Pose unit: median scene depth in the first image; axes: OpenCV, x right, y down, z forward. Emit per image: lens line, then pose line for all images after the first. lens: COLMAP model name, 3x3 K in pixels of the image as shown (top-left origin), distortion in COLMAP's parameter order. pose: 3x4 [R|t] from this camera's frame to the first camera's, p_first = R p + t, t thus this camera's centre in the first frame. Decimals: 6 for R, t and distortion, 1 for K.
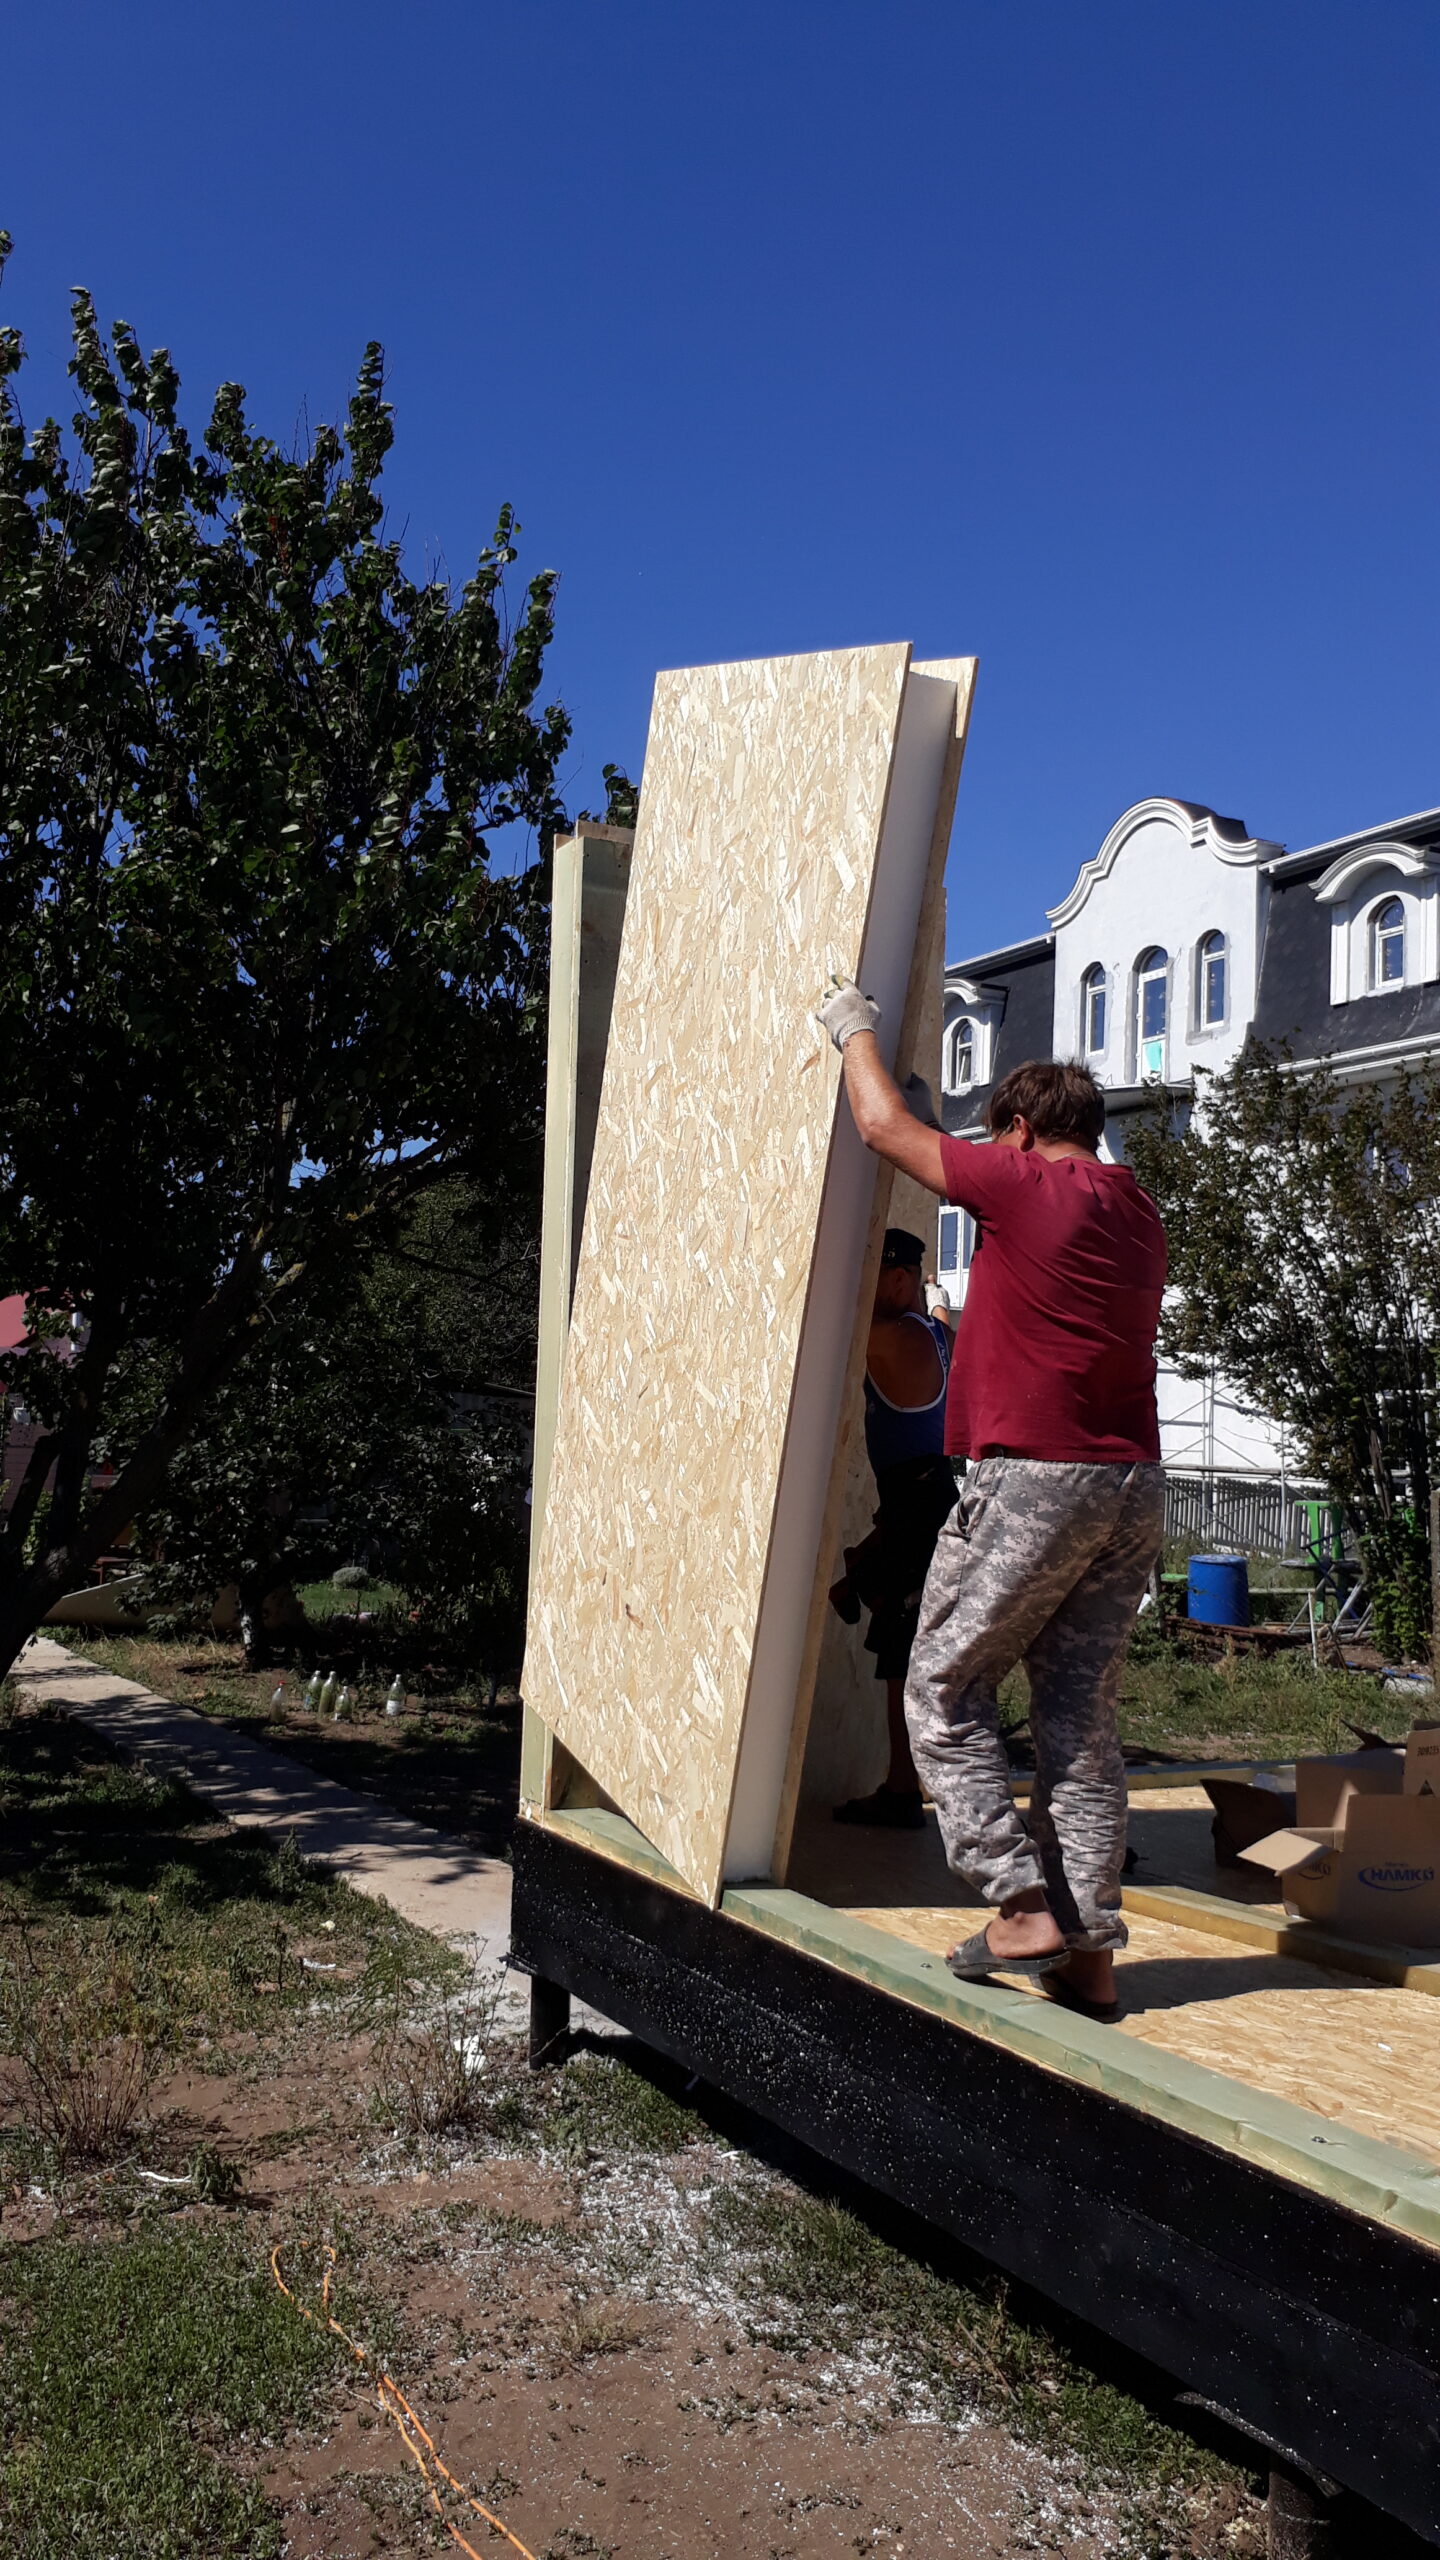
lens RADIAL K [[2062.0, 0, 707.4], [0, 2062.0, 1281.9], [0, 0, 1]] dist [0.021655, -0.034455]
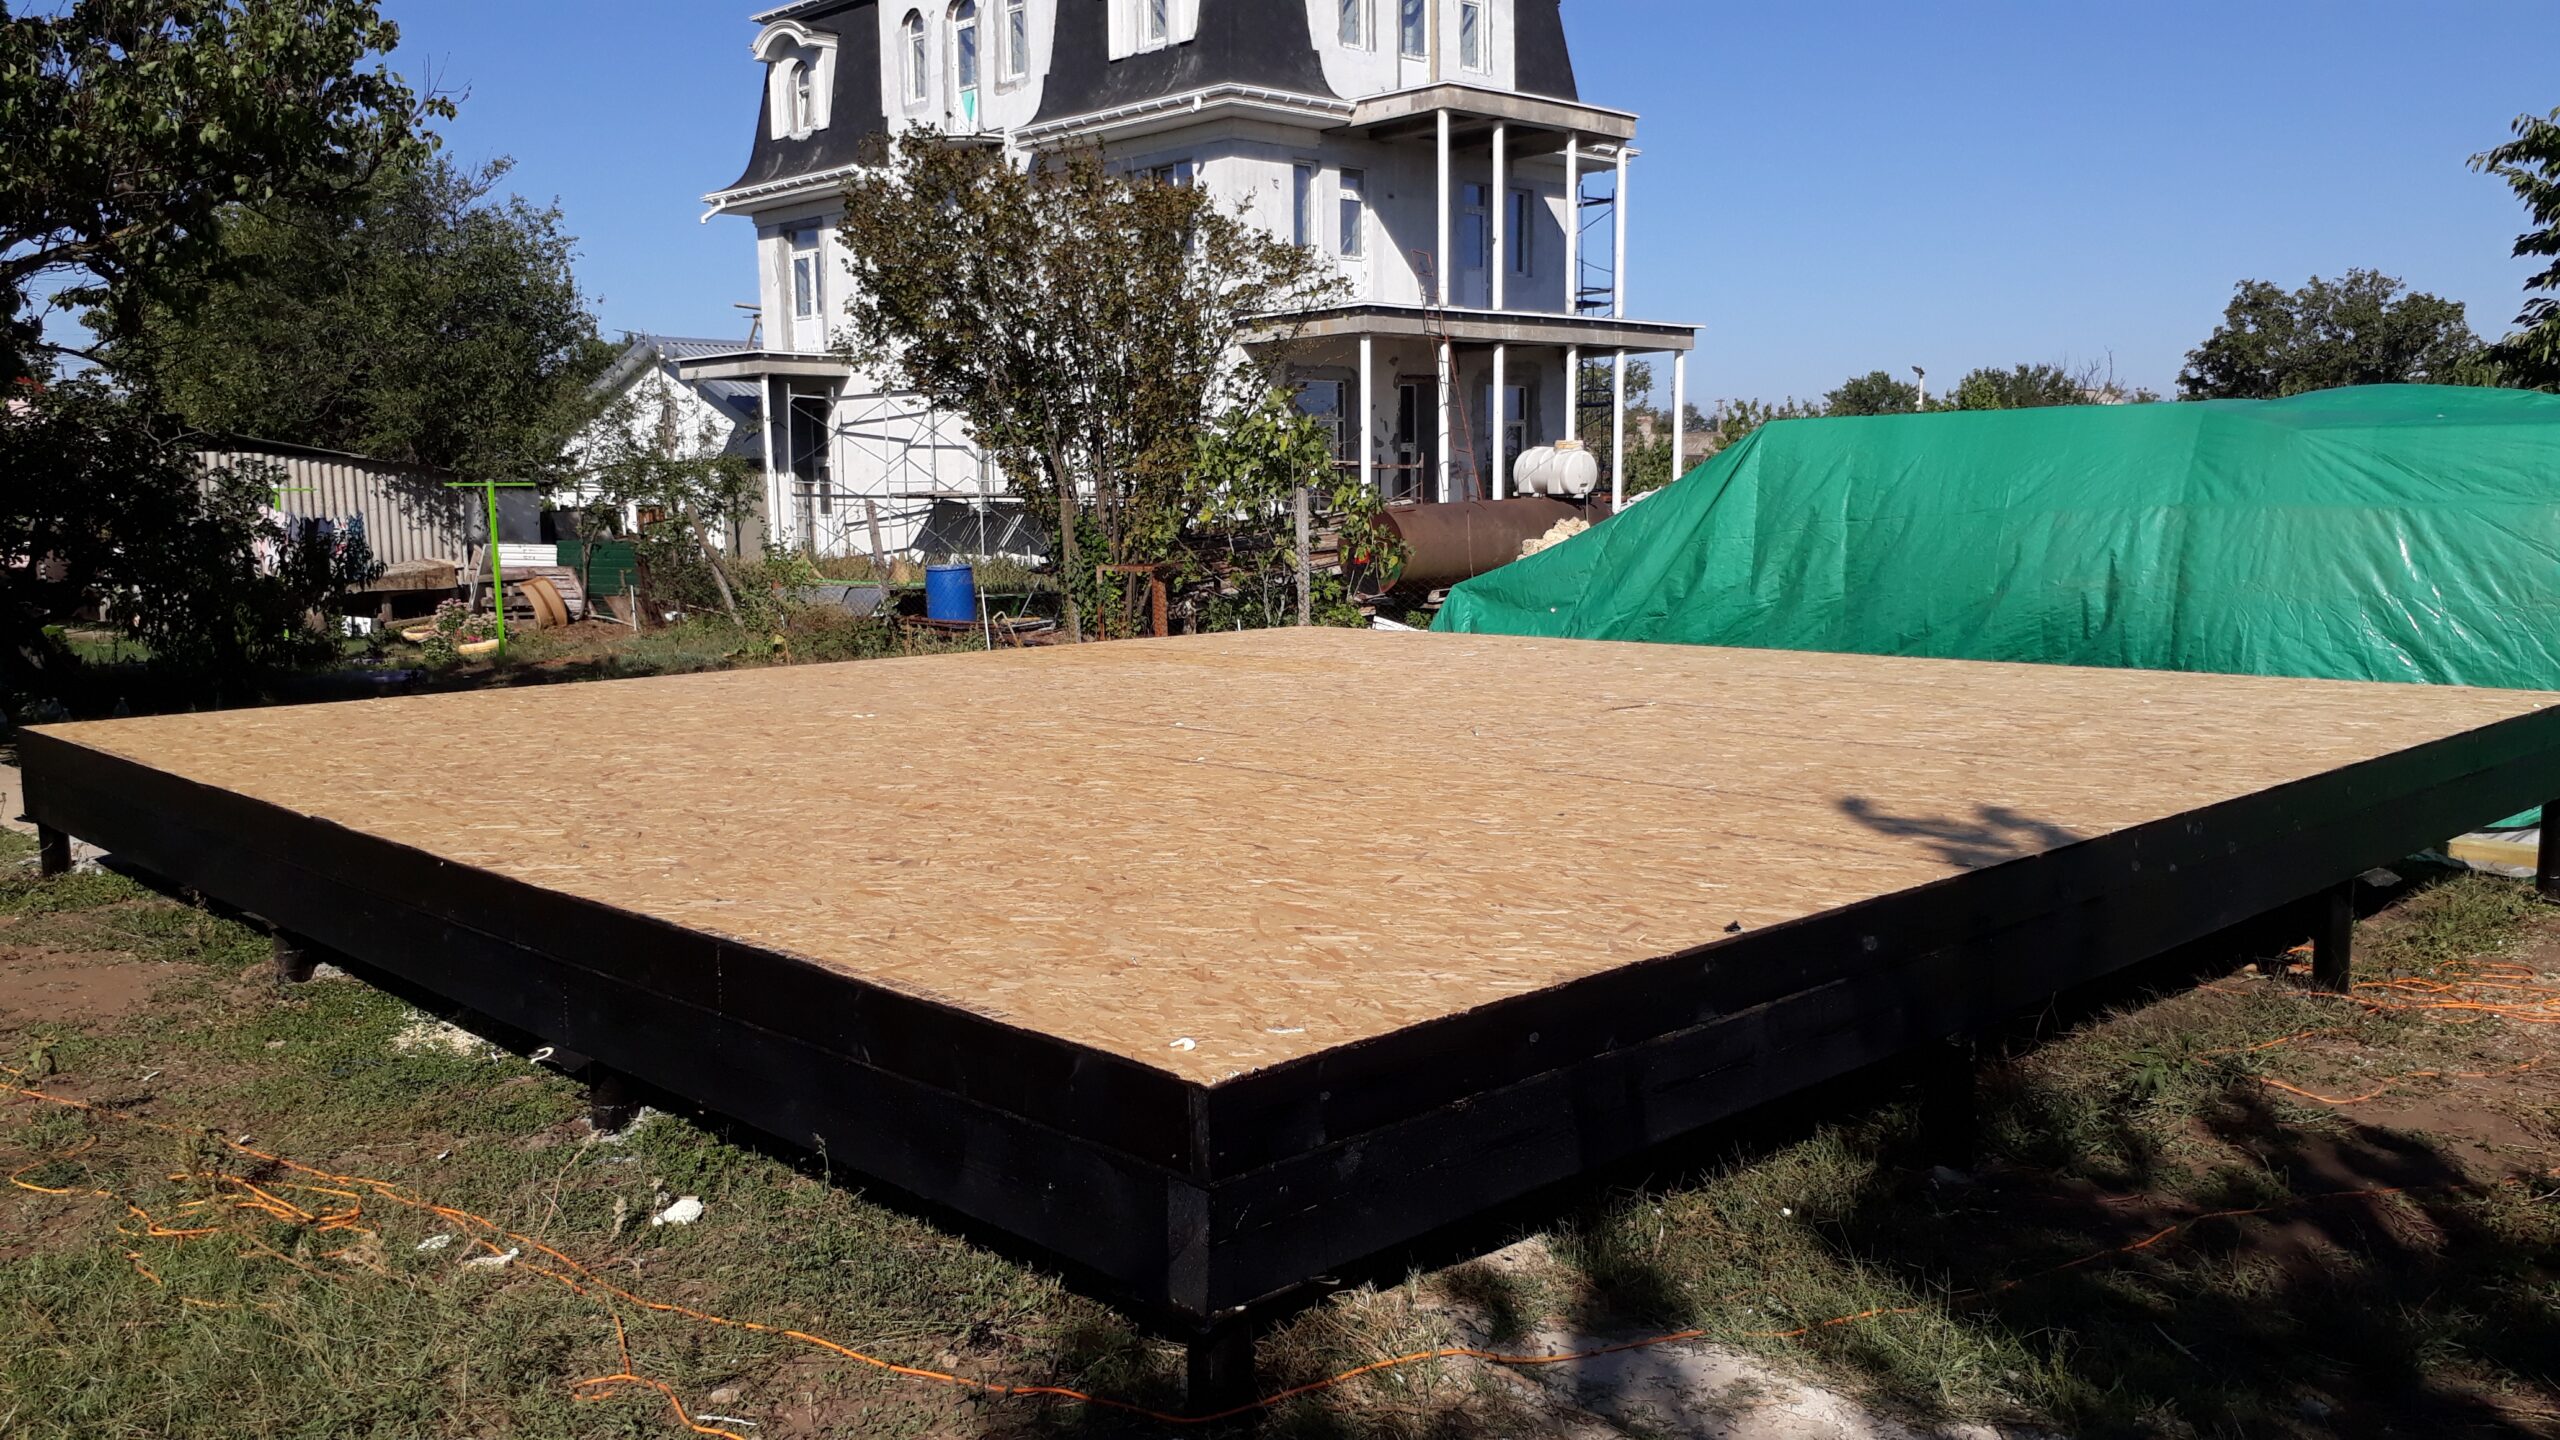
lens RADIAL K [[2062.0, 0, 1280.0], [0, 2062.0, 720.0], [0, 0, 1]] dist [0.021655, -0.034455]
pose [[0.959908, -0.080986, 0.268360, 0.119967], [0.026950, 0.979584, 0.199221, -0.012496], [-0.279016, -0.184001, 0.942493, -0.226614]]
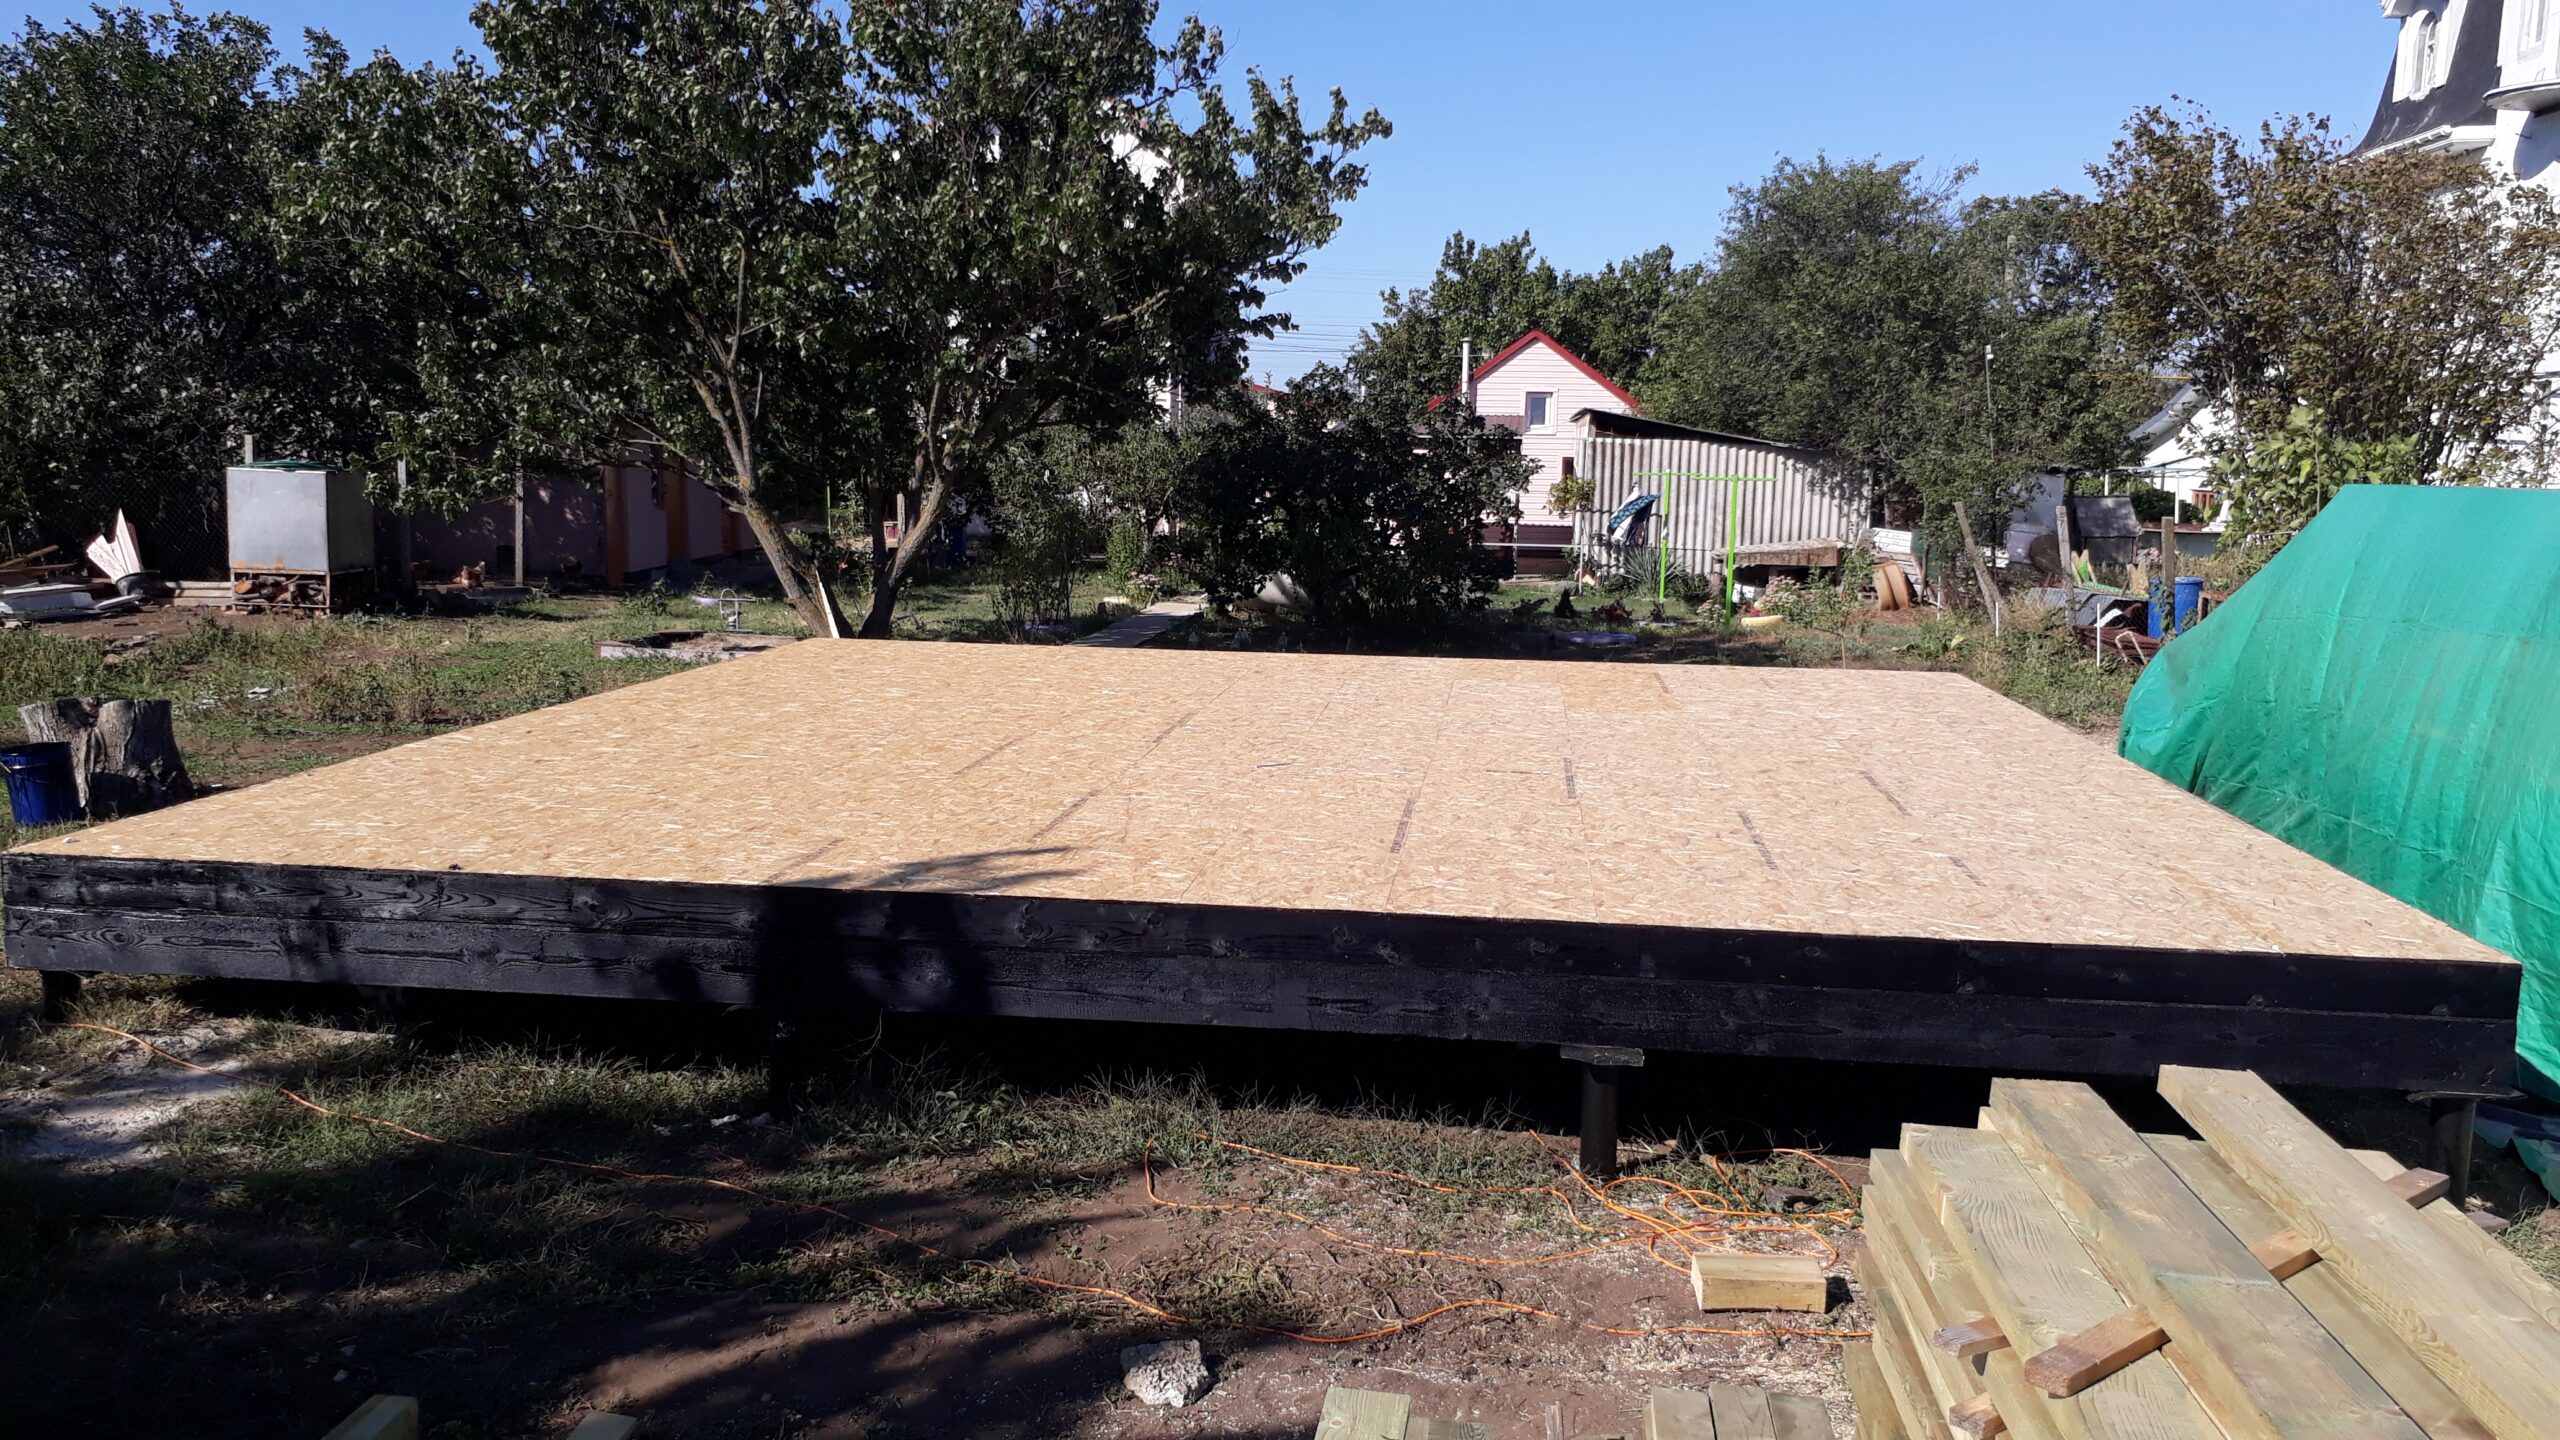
lens RADIAL K [[2062.0, 0, 1280.0], [0, 2062.0, 720.0], [0, 0, 1]] dist [0.021655, -0.034455]
pose [[0.819267, 0.057584, -0.570514, 0.584581], [0.051962, 0.983396, 0.173876, -0.011615], [0.571053, -0.172096, 0.802671, -0.204836]]
